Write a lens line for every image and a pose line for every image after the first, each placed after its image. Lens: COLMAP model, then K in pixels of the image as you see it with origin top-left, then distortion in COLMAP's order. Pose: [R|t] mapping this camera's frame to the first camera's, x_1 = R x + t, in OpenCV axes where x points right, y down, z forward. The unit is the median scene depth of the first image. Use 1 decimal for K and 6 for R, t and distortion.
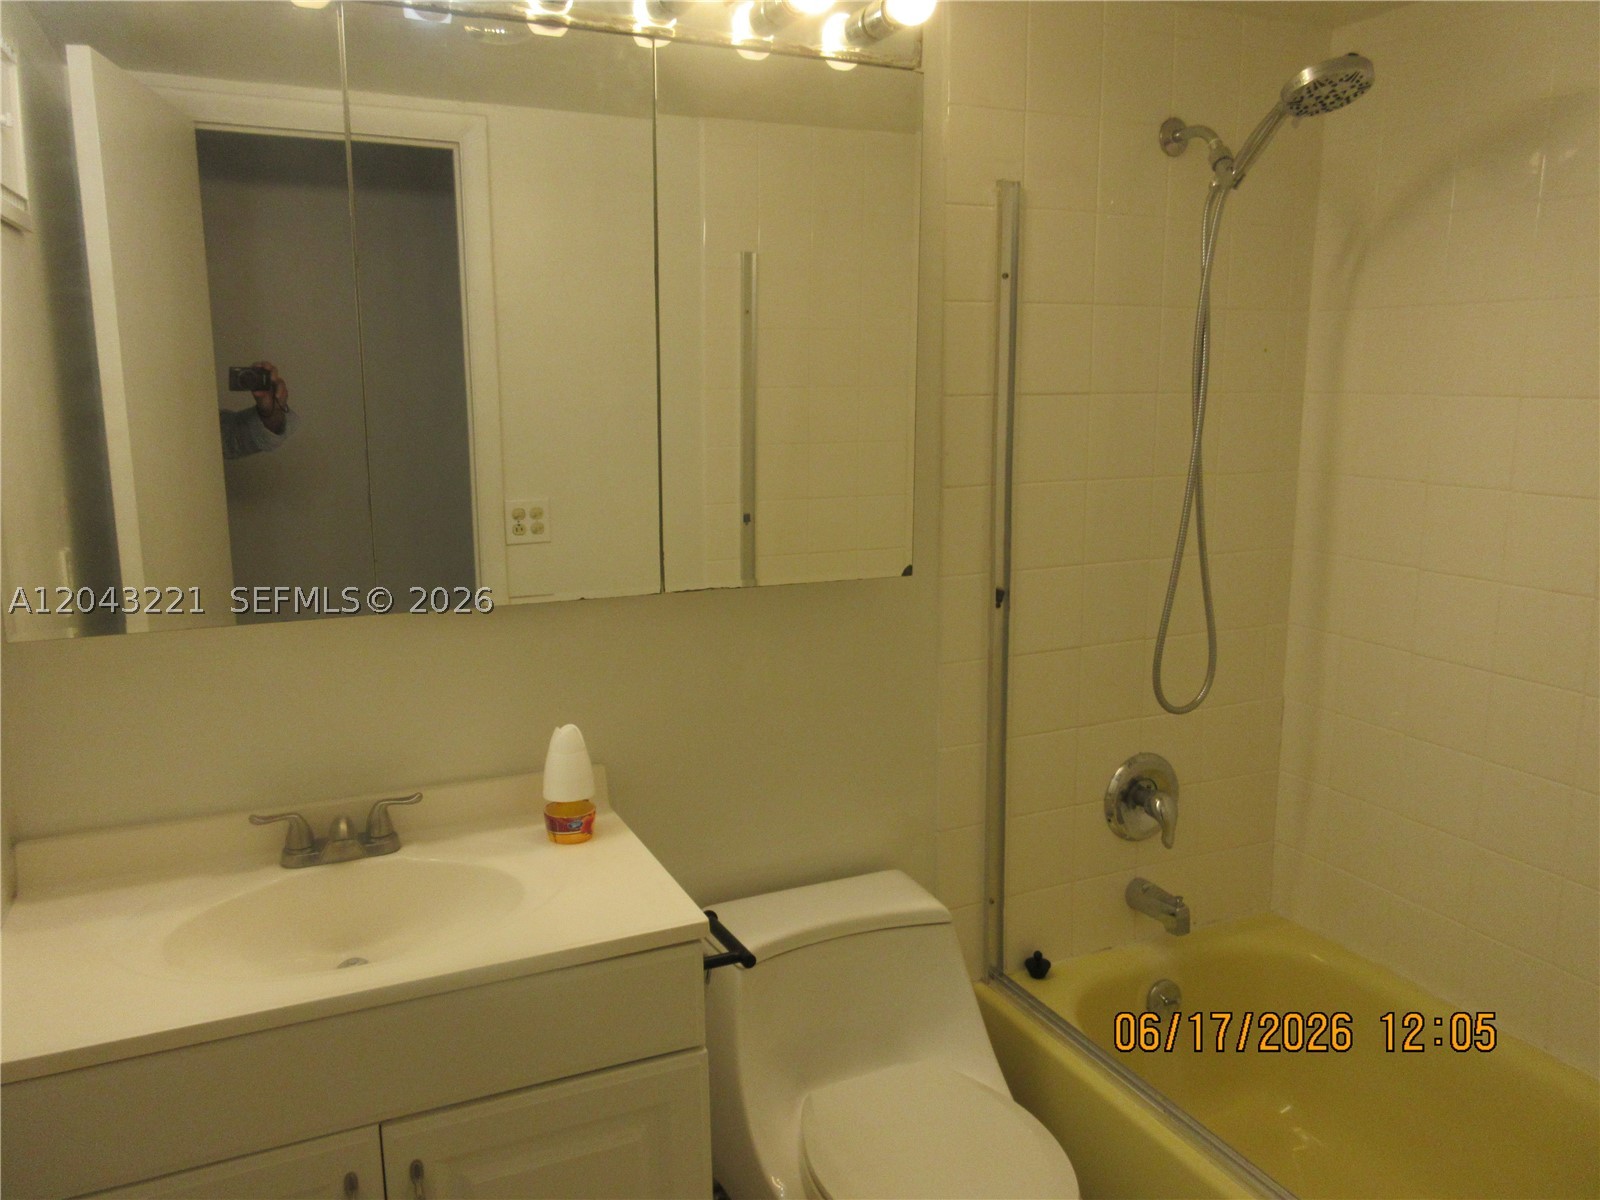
lens RADIAL K [[1190.1, 0, 786.7], [0, 1190.1, 596.2], [0, 0, 1]] dist [0.005244, 0.000078]
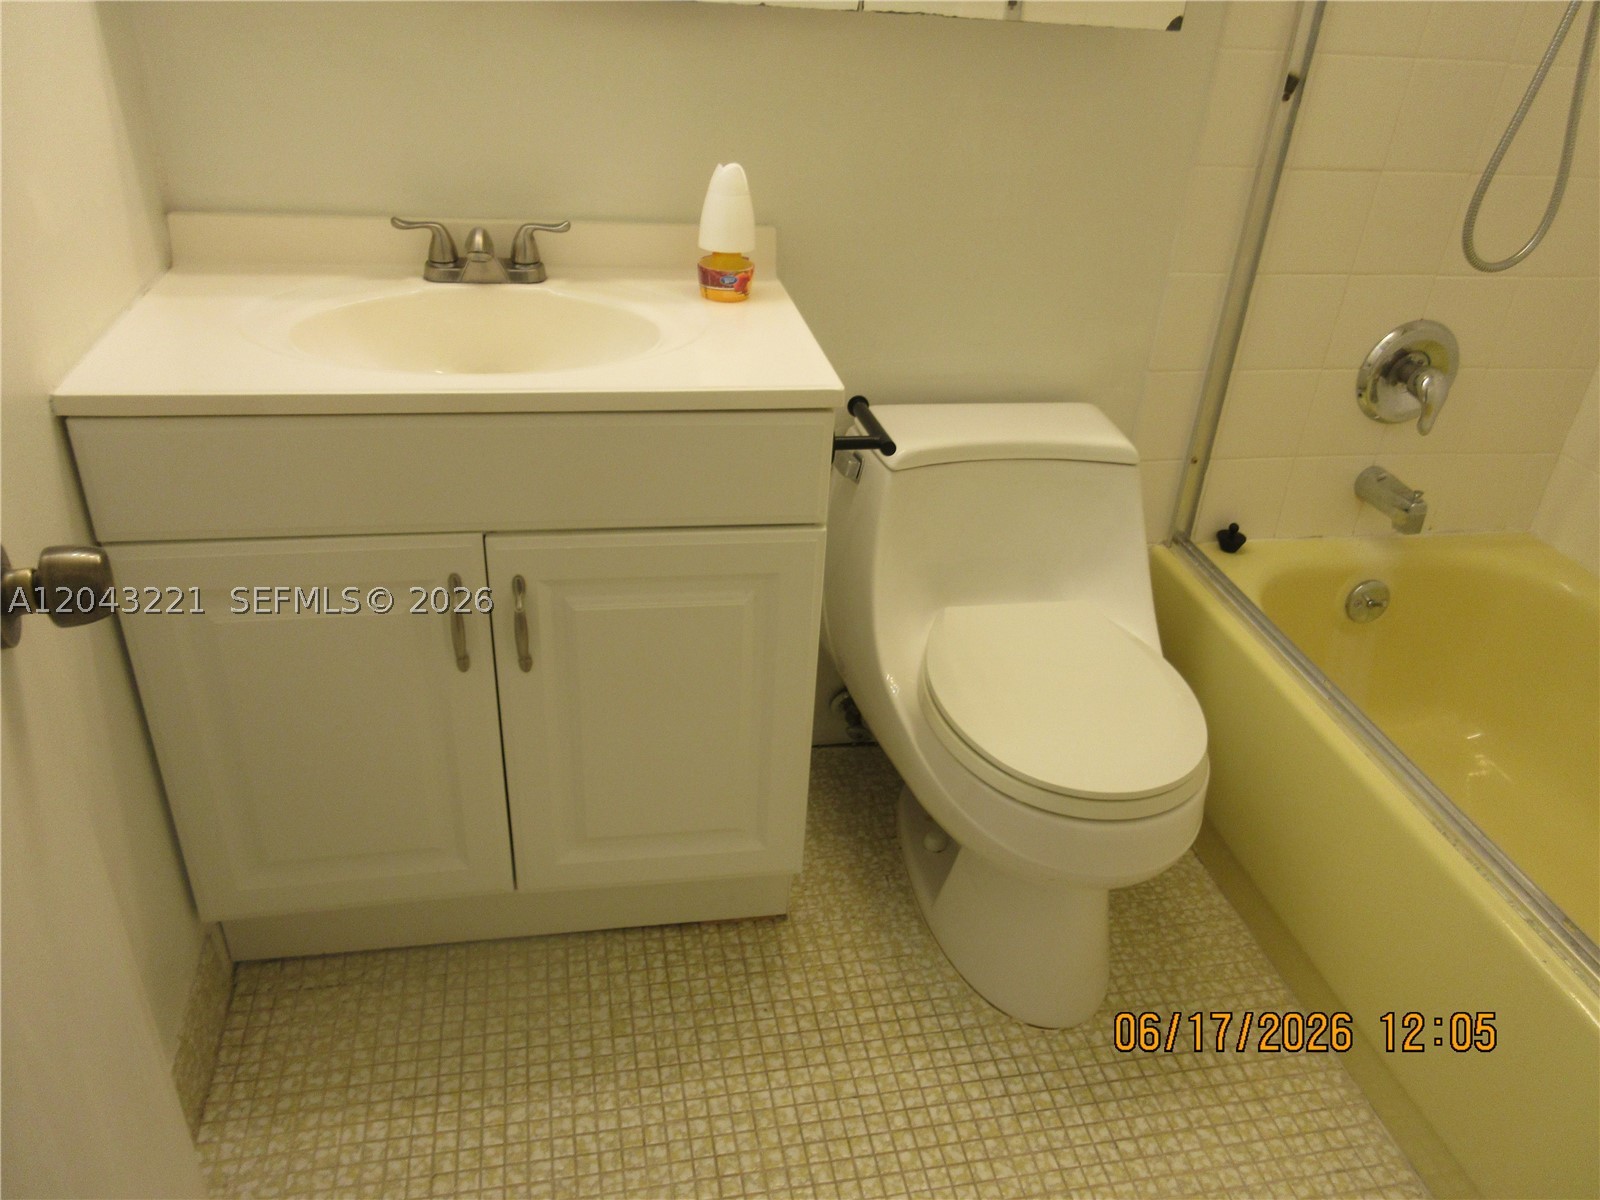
lens RADIAL K [[1170.7, 0, 800.0], [0, 1170.7, 600.0], [0, 0, 1]] dist [-0.000154, -0.006777]
pose [[0.968419, 0.180425, -0.172079, 0.059379], [-0.112152, 0.931636, 0.345653, 0.089080], [0.222679, -0.315438, 0.922449, 0.102150]]
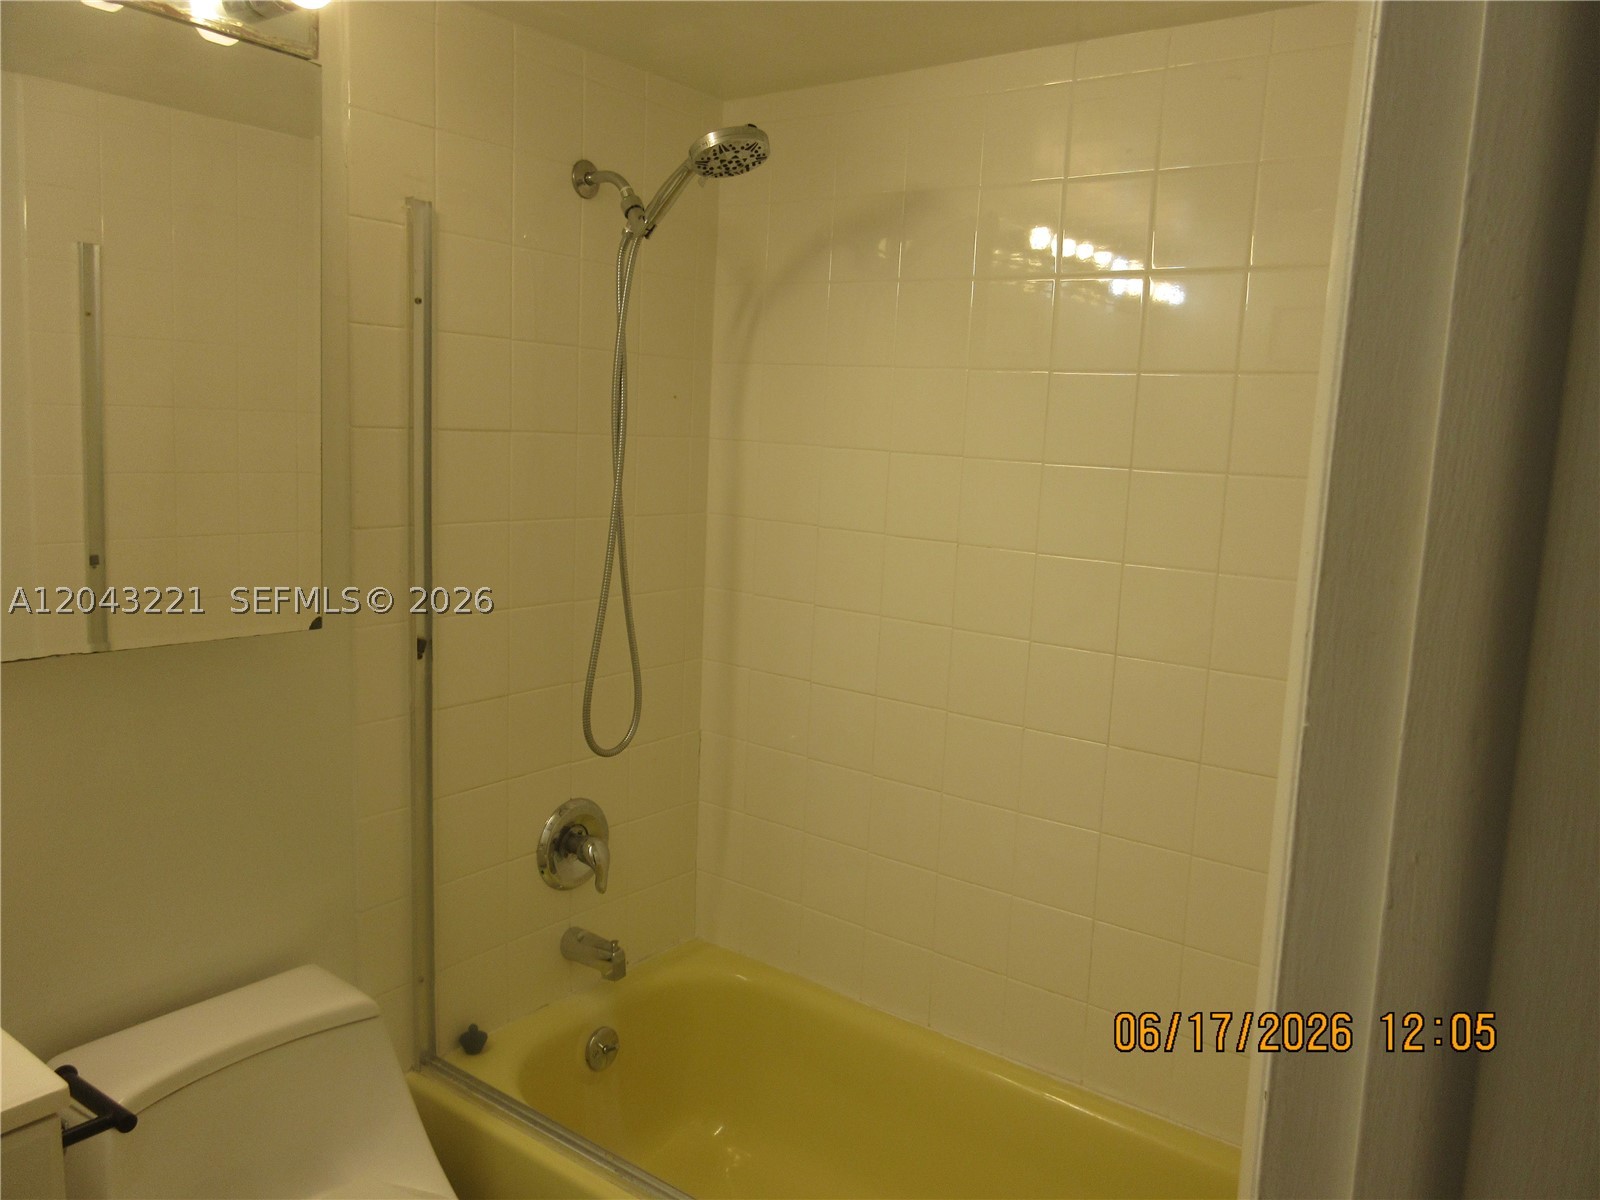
lens RADIAL K [[1190.1, 0, 786.7], [0, 1190.1, 596.2], [0, 0, 1]] dist [0.005244, 0.000078]
pose [[0.876821, -0.023246, 0.480255, -0.014971], [0.036335, 0.999178, -0.017976, -0.012153], [-0.479443, 0.033212, 0.876945, 0.055974]]
